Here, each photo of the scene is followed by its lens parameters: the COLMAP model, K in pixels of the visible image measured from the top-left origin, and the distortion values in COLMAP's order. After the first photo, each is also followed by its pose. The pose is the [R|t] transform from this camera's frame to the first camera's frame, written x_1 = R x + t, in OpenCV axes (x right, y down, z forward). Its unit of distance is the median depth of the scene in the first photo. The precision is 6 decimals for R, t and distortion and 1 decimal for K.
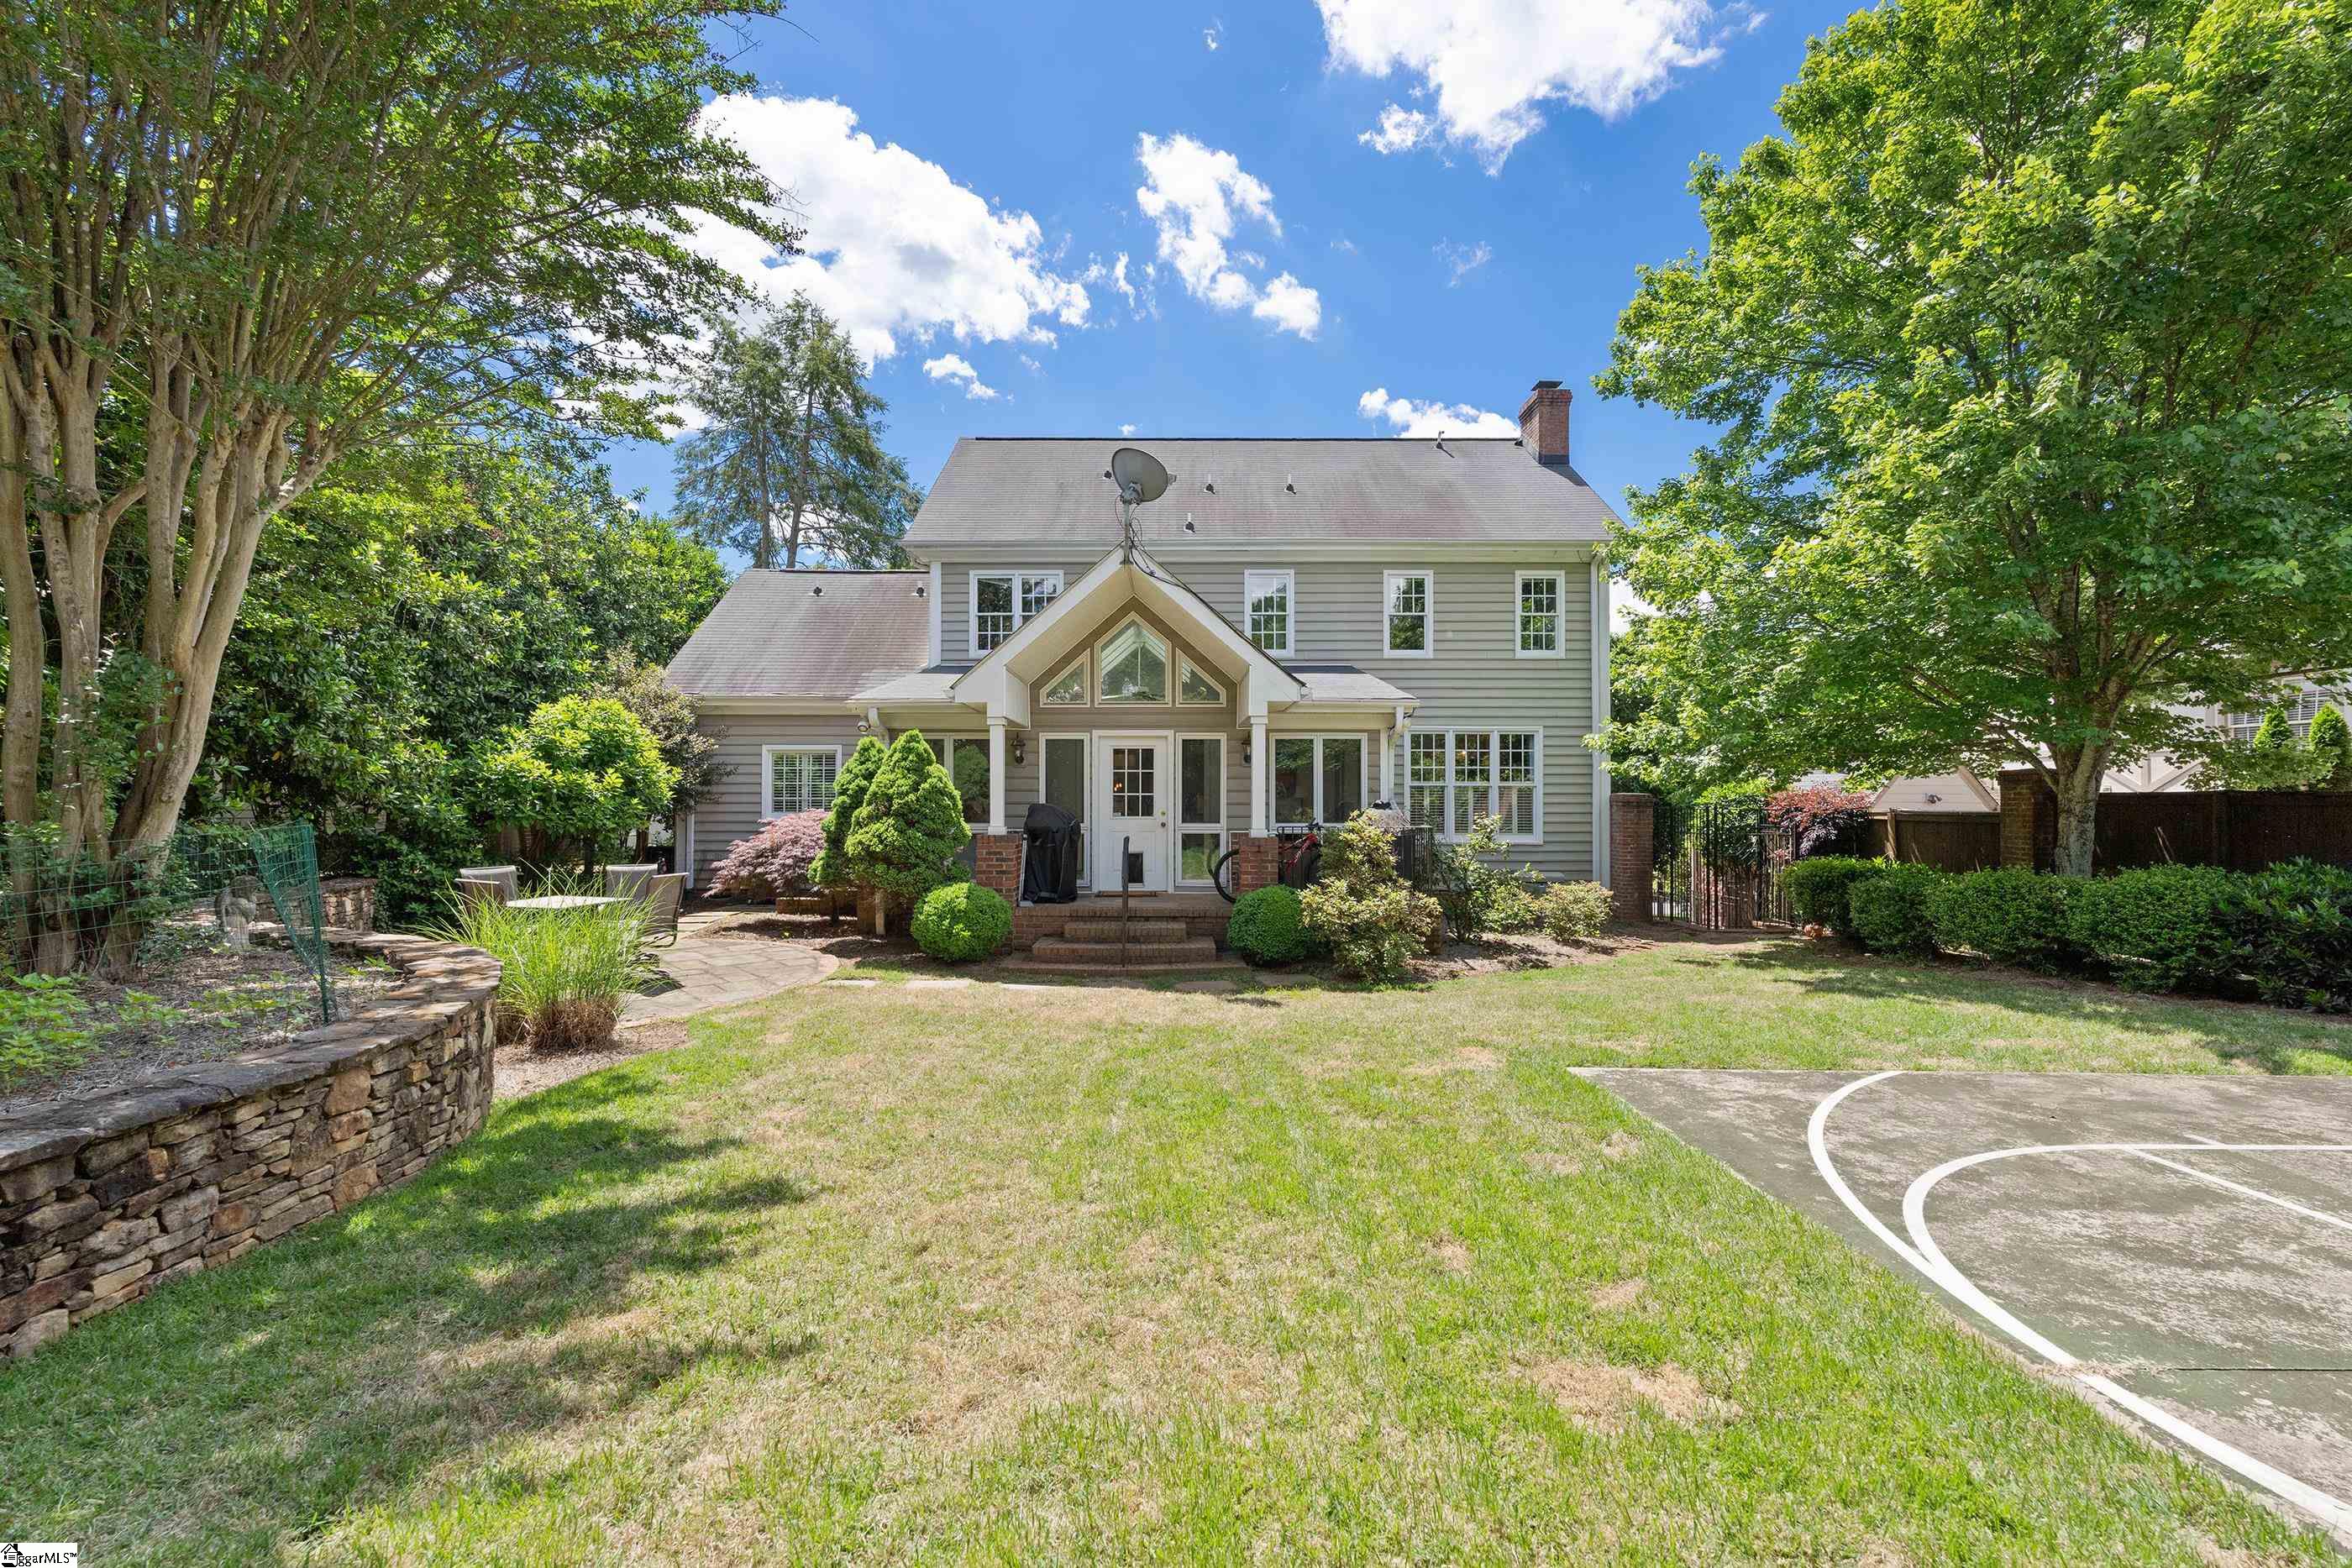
lens RADIAL K [[1036.4, 0, 1163.1], [0, 1036.4, 786.3], [0, 0, 1]] dist [-0.002978, -0.000396]
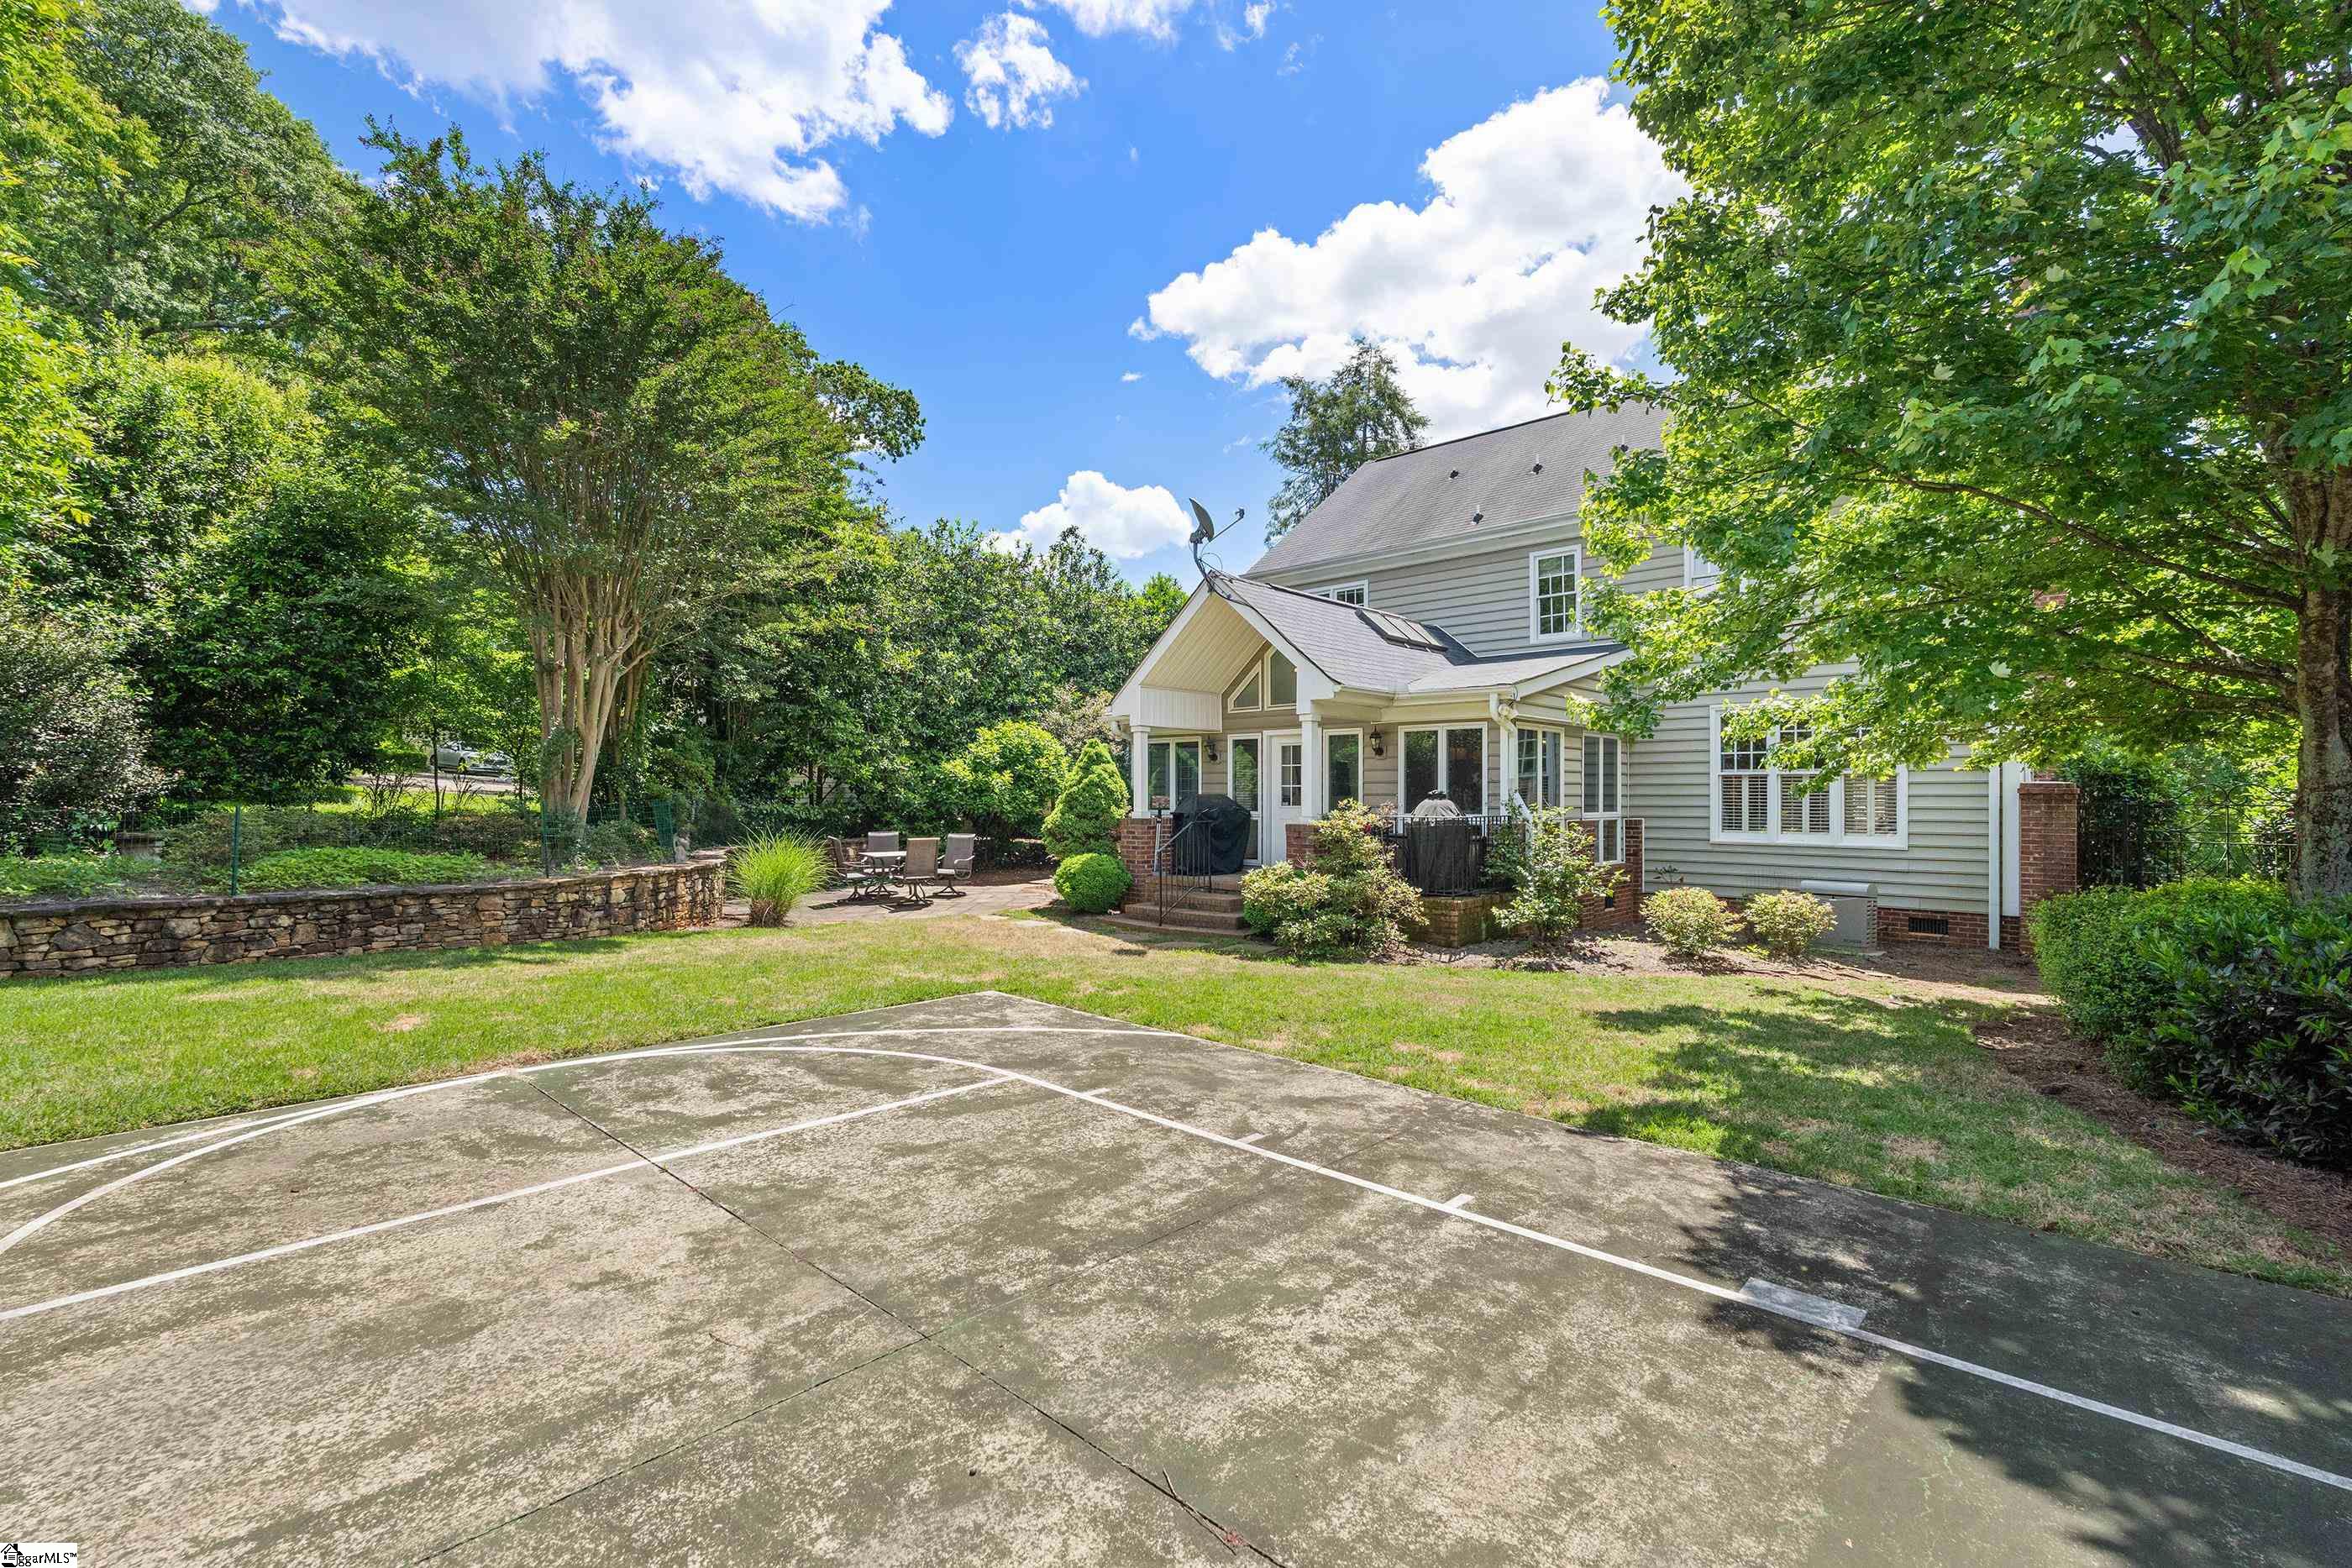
lens RADIAL K [[1036.4, 0, 1163.1], [0, 1036.4, 786.3], [0, 0, 1]] dist [-0.002978, -0.000396]
pose [[0.724944, -0.004401, -0.688794, 1.917296], [0.007922, 0.999967, 0.001948, 0.013342], [0.688762, -0.006869, 0.724955, 0.256776]]
